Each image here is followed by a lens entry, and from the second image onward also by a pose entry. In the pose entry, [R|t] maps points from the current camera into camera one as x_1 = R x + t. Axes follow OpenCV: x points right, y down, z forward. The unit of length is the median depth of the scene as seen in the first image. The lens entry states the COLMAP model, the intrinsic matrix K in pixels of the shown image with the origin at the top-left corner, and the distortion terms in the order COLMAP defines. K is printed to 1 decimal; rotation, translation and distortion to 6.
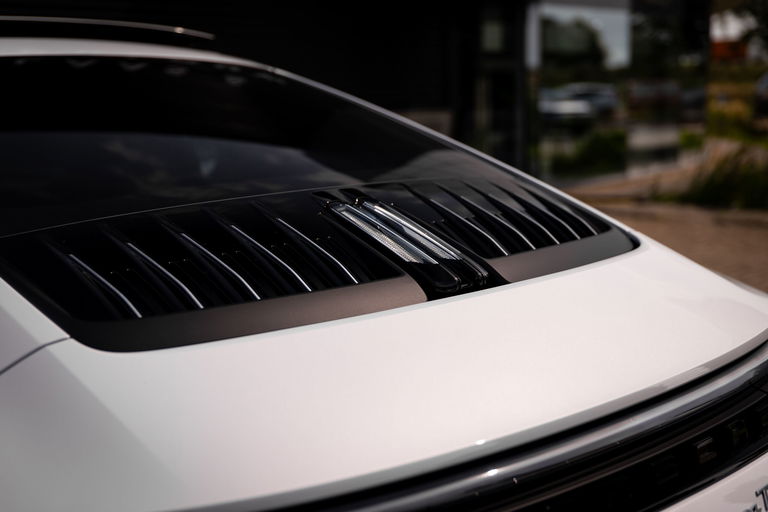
lens RADIAL K [[990.1, 0, 384.0], [0, 990.1, 256.0], [0, 0, 1]] dist [-0.013086, -0.039950]
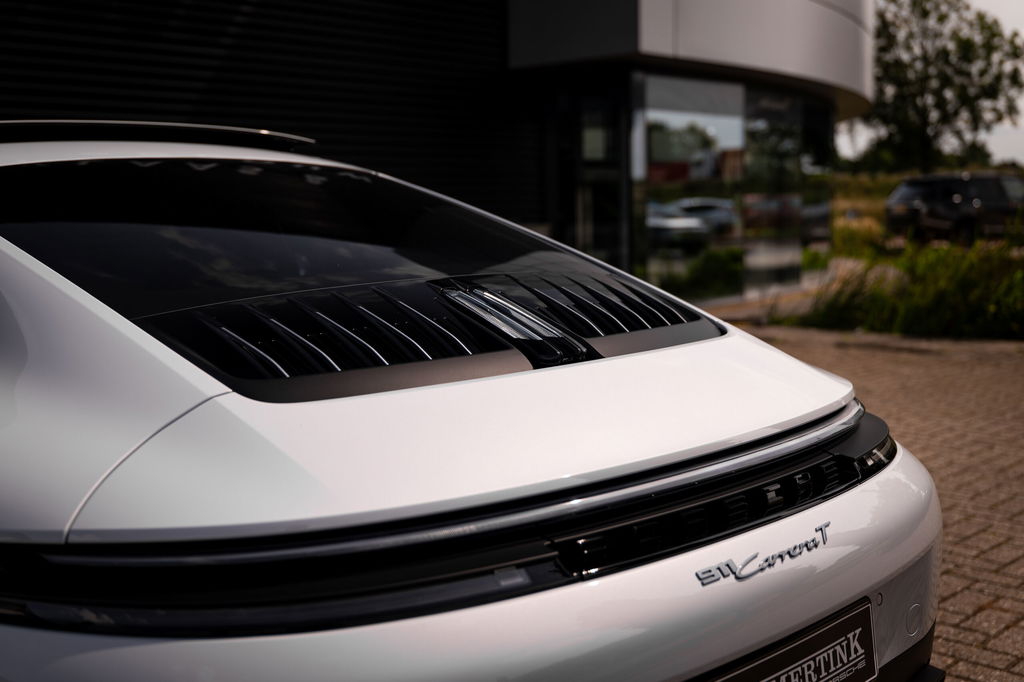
lens RADIAL K [[1242.5, 0, 512.0], [0, 1242.5, 341.0], [0, 0, 1]] dist [-0.086960, -0.004239]
pose [[0.999204, -0.000477, 0.039895, -0.028811], [0.002902, 0.998148, -0.060762, 0.075872], [-0.039792, 0.060829, 0.997355, -0.327509]]
